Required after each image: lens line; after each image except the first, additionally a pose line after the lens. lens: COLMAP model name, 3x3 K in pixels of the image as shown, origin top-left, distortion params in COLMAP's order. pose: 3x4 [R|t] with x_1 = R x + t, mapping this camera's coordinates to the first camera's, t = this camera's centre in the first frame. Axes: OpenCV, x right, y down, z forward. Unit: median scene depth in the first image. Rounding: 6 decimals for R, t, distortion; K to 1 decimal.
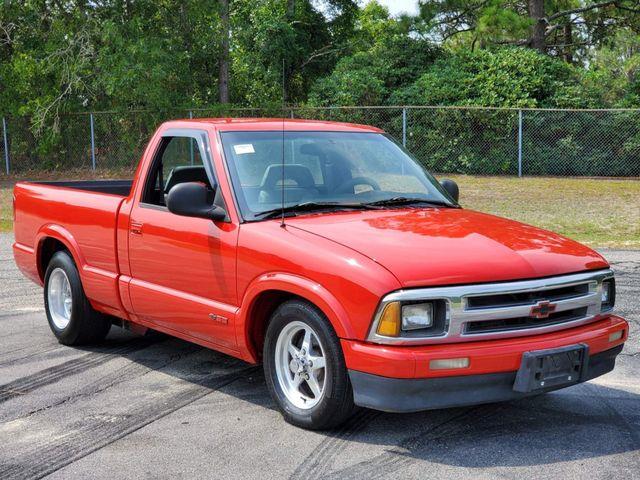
lens RADIAL K [[1010.2, 0, 310.0], [0, 1010.2, 210.6], [0, 0, 1]] dist [0.064490, 0.000000]
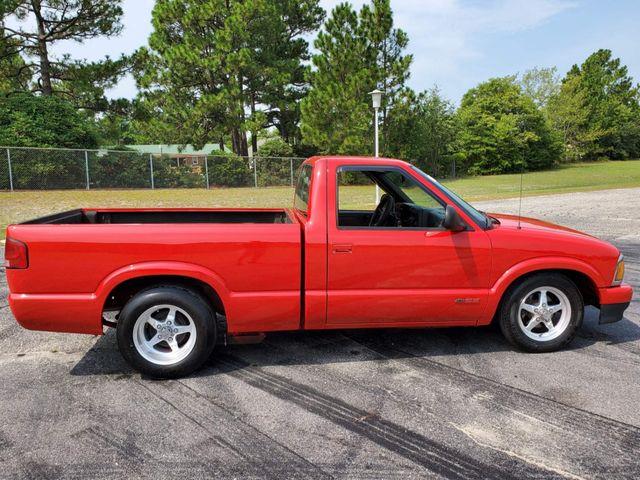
lens RADIAL K [[526.8, 0, 317.5], [0, 526.8, 234.4], [0, 0, 1]] dist [0.021383, -0.019236]
pose [[0.491594, -0.116827, 0.862952, -0.736818], [0.064145, 0.993126, 0.097908, -0.060943], [-0.868459, 0.007223, 0.495709, 0.757914]]
